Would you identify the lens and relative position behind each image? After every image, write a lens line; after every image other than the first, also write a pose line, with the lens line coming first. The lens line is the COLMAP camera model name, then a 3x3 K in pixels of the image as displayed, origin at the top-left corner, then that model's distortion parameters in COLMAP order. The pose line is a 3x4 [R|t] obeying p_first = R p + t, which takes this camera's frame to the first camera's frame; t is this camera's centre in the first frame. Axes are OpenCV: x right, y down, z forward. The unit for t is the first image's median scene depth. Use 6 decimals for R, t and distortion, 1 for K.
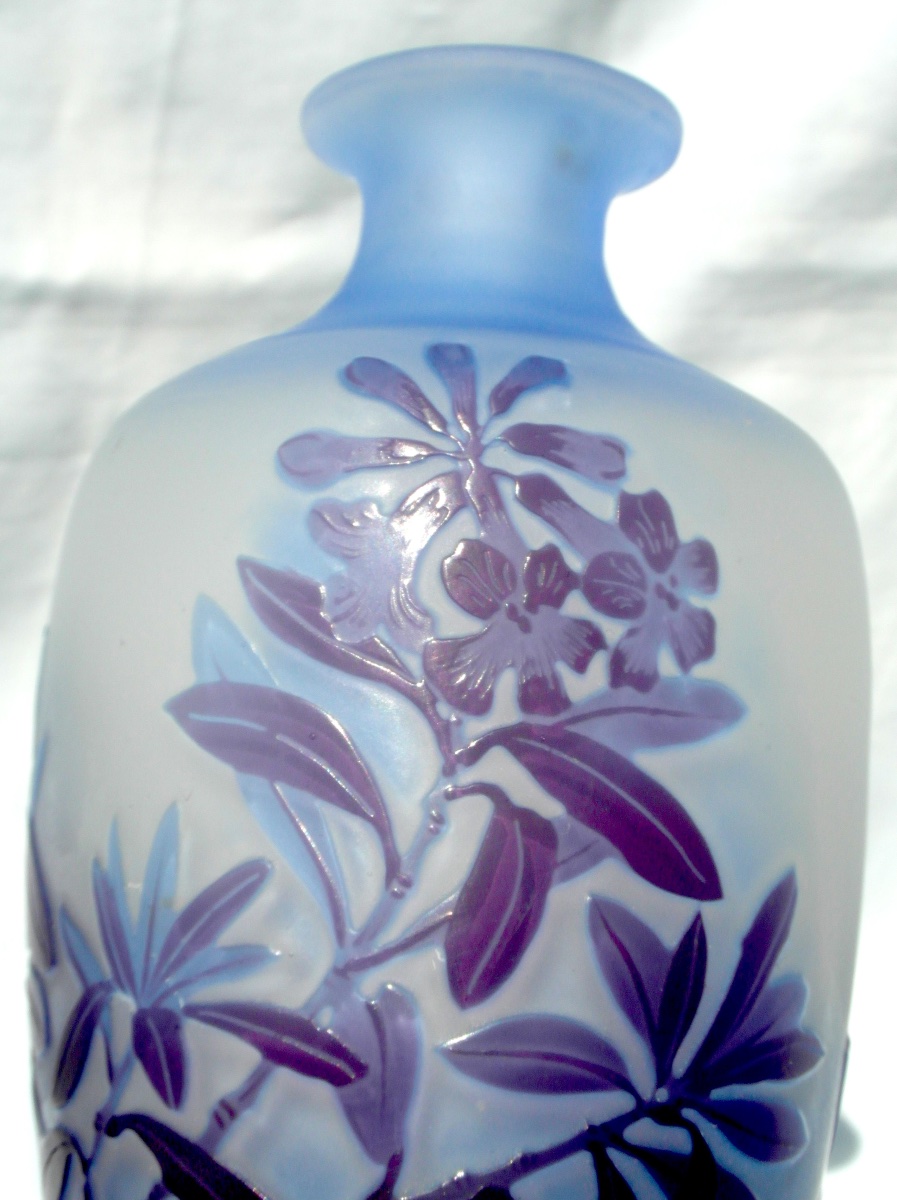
lens RADIAL K [[2542.5, 0, 440.1], [0, 2542.5, 599.4], [0, 0, 1]] dist [-0.192945, 0.000000]
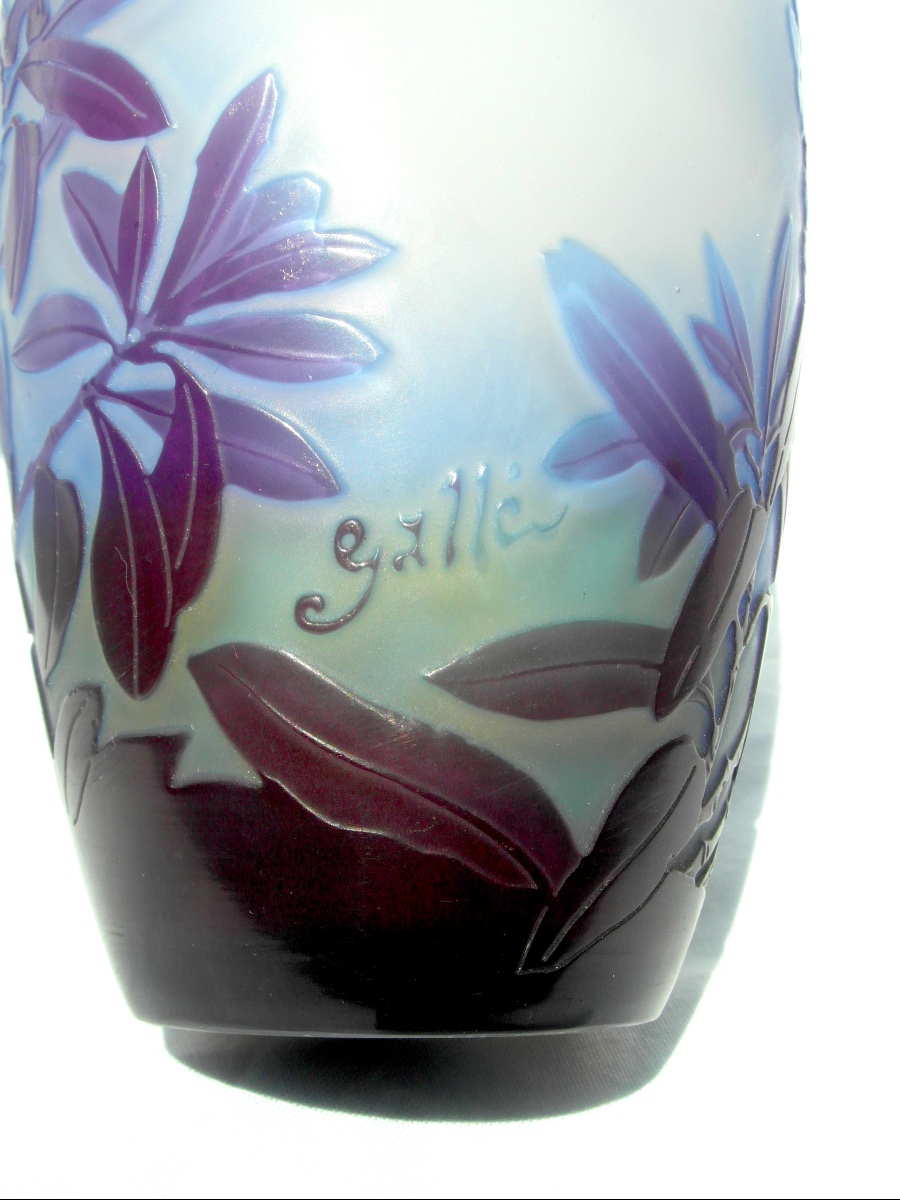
lens RADIAL K [[1794.7, 0, 452.6], [0, 1794.7, 599.1], [0, 0, 1]] dist [-0.226815, 0.000000]
pose [[0.462437, -0.195784, -0.864766, 0.709965], [0.196682, 0.973669, -0.115264, 0.395135], [0.864563, -0.116782, 0.488767, 0.753347]]
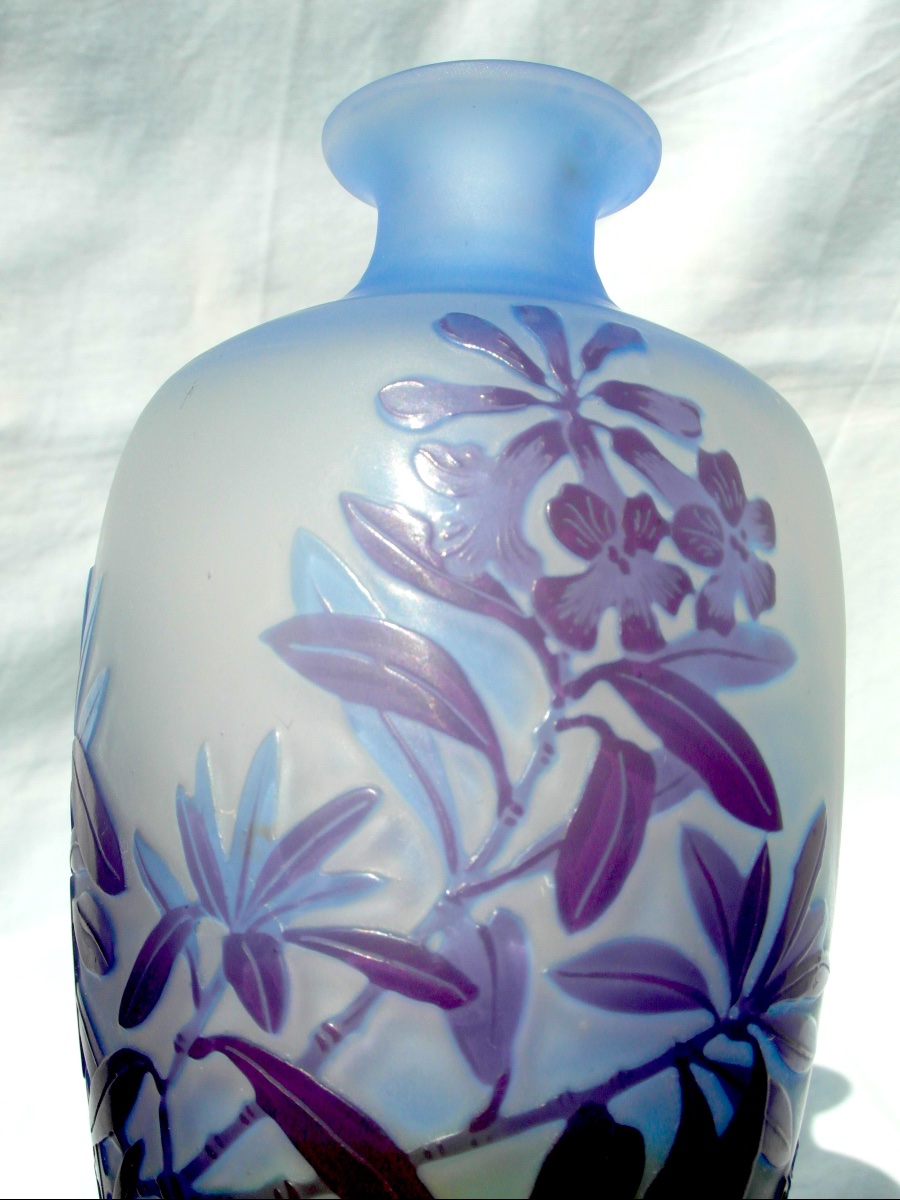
lens RADIAL K [[1794.7, 0, 451.9], [0, 1794.7, 609.3], [0, 0, 1]] dist [-0.226815, 0.000000]
pose [[0.979960, 0.034499, 0.196182, -0.180078], [-0.031628, 0.999342, -0.017749, 0.042601], [-0.196665, 0.011189, 0.980407, 0.286005]]
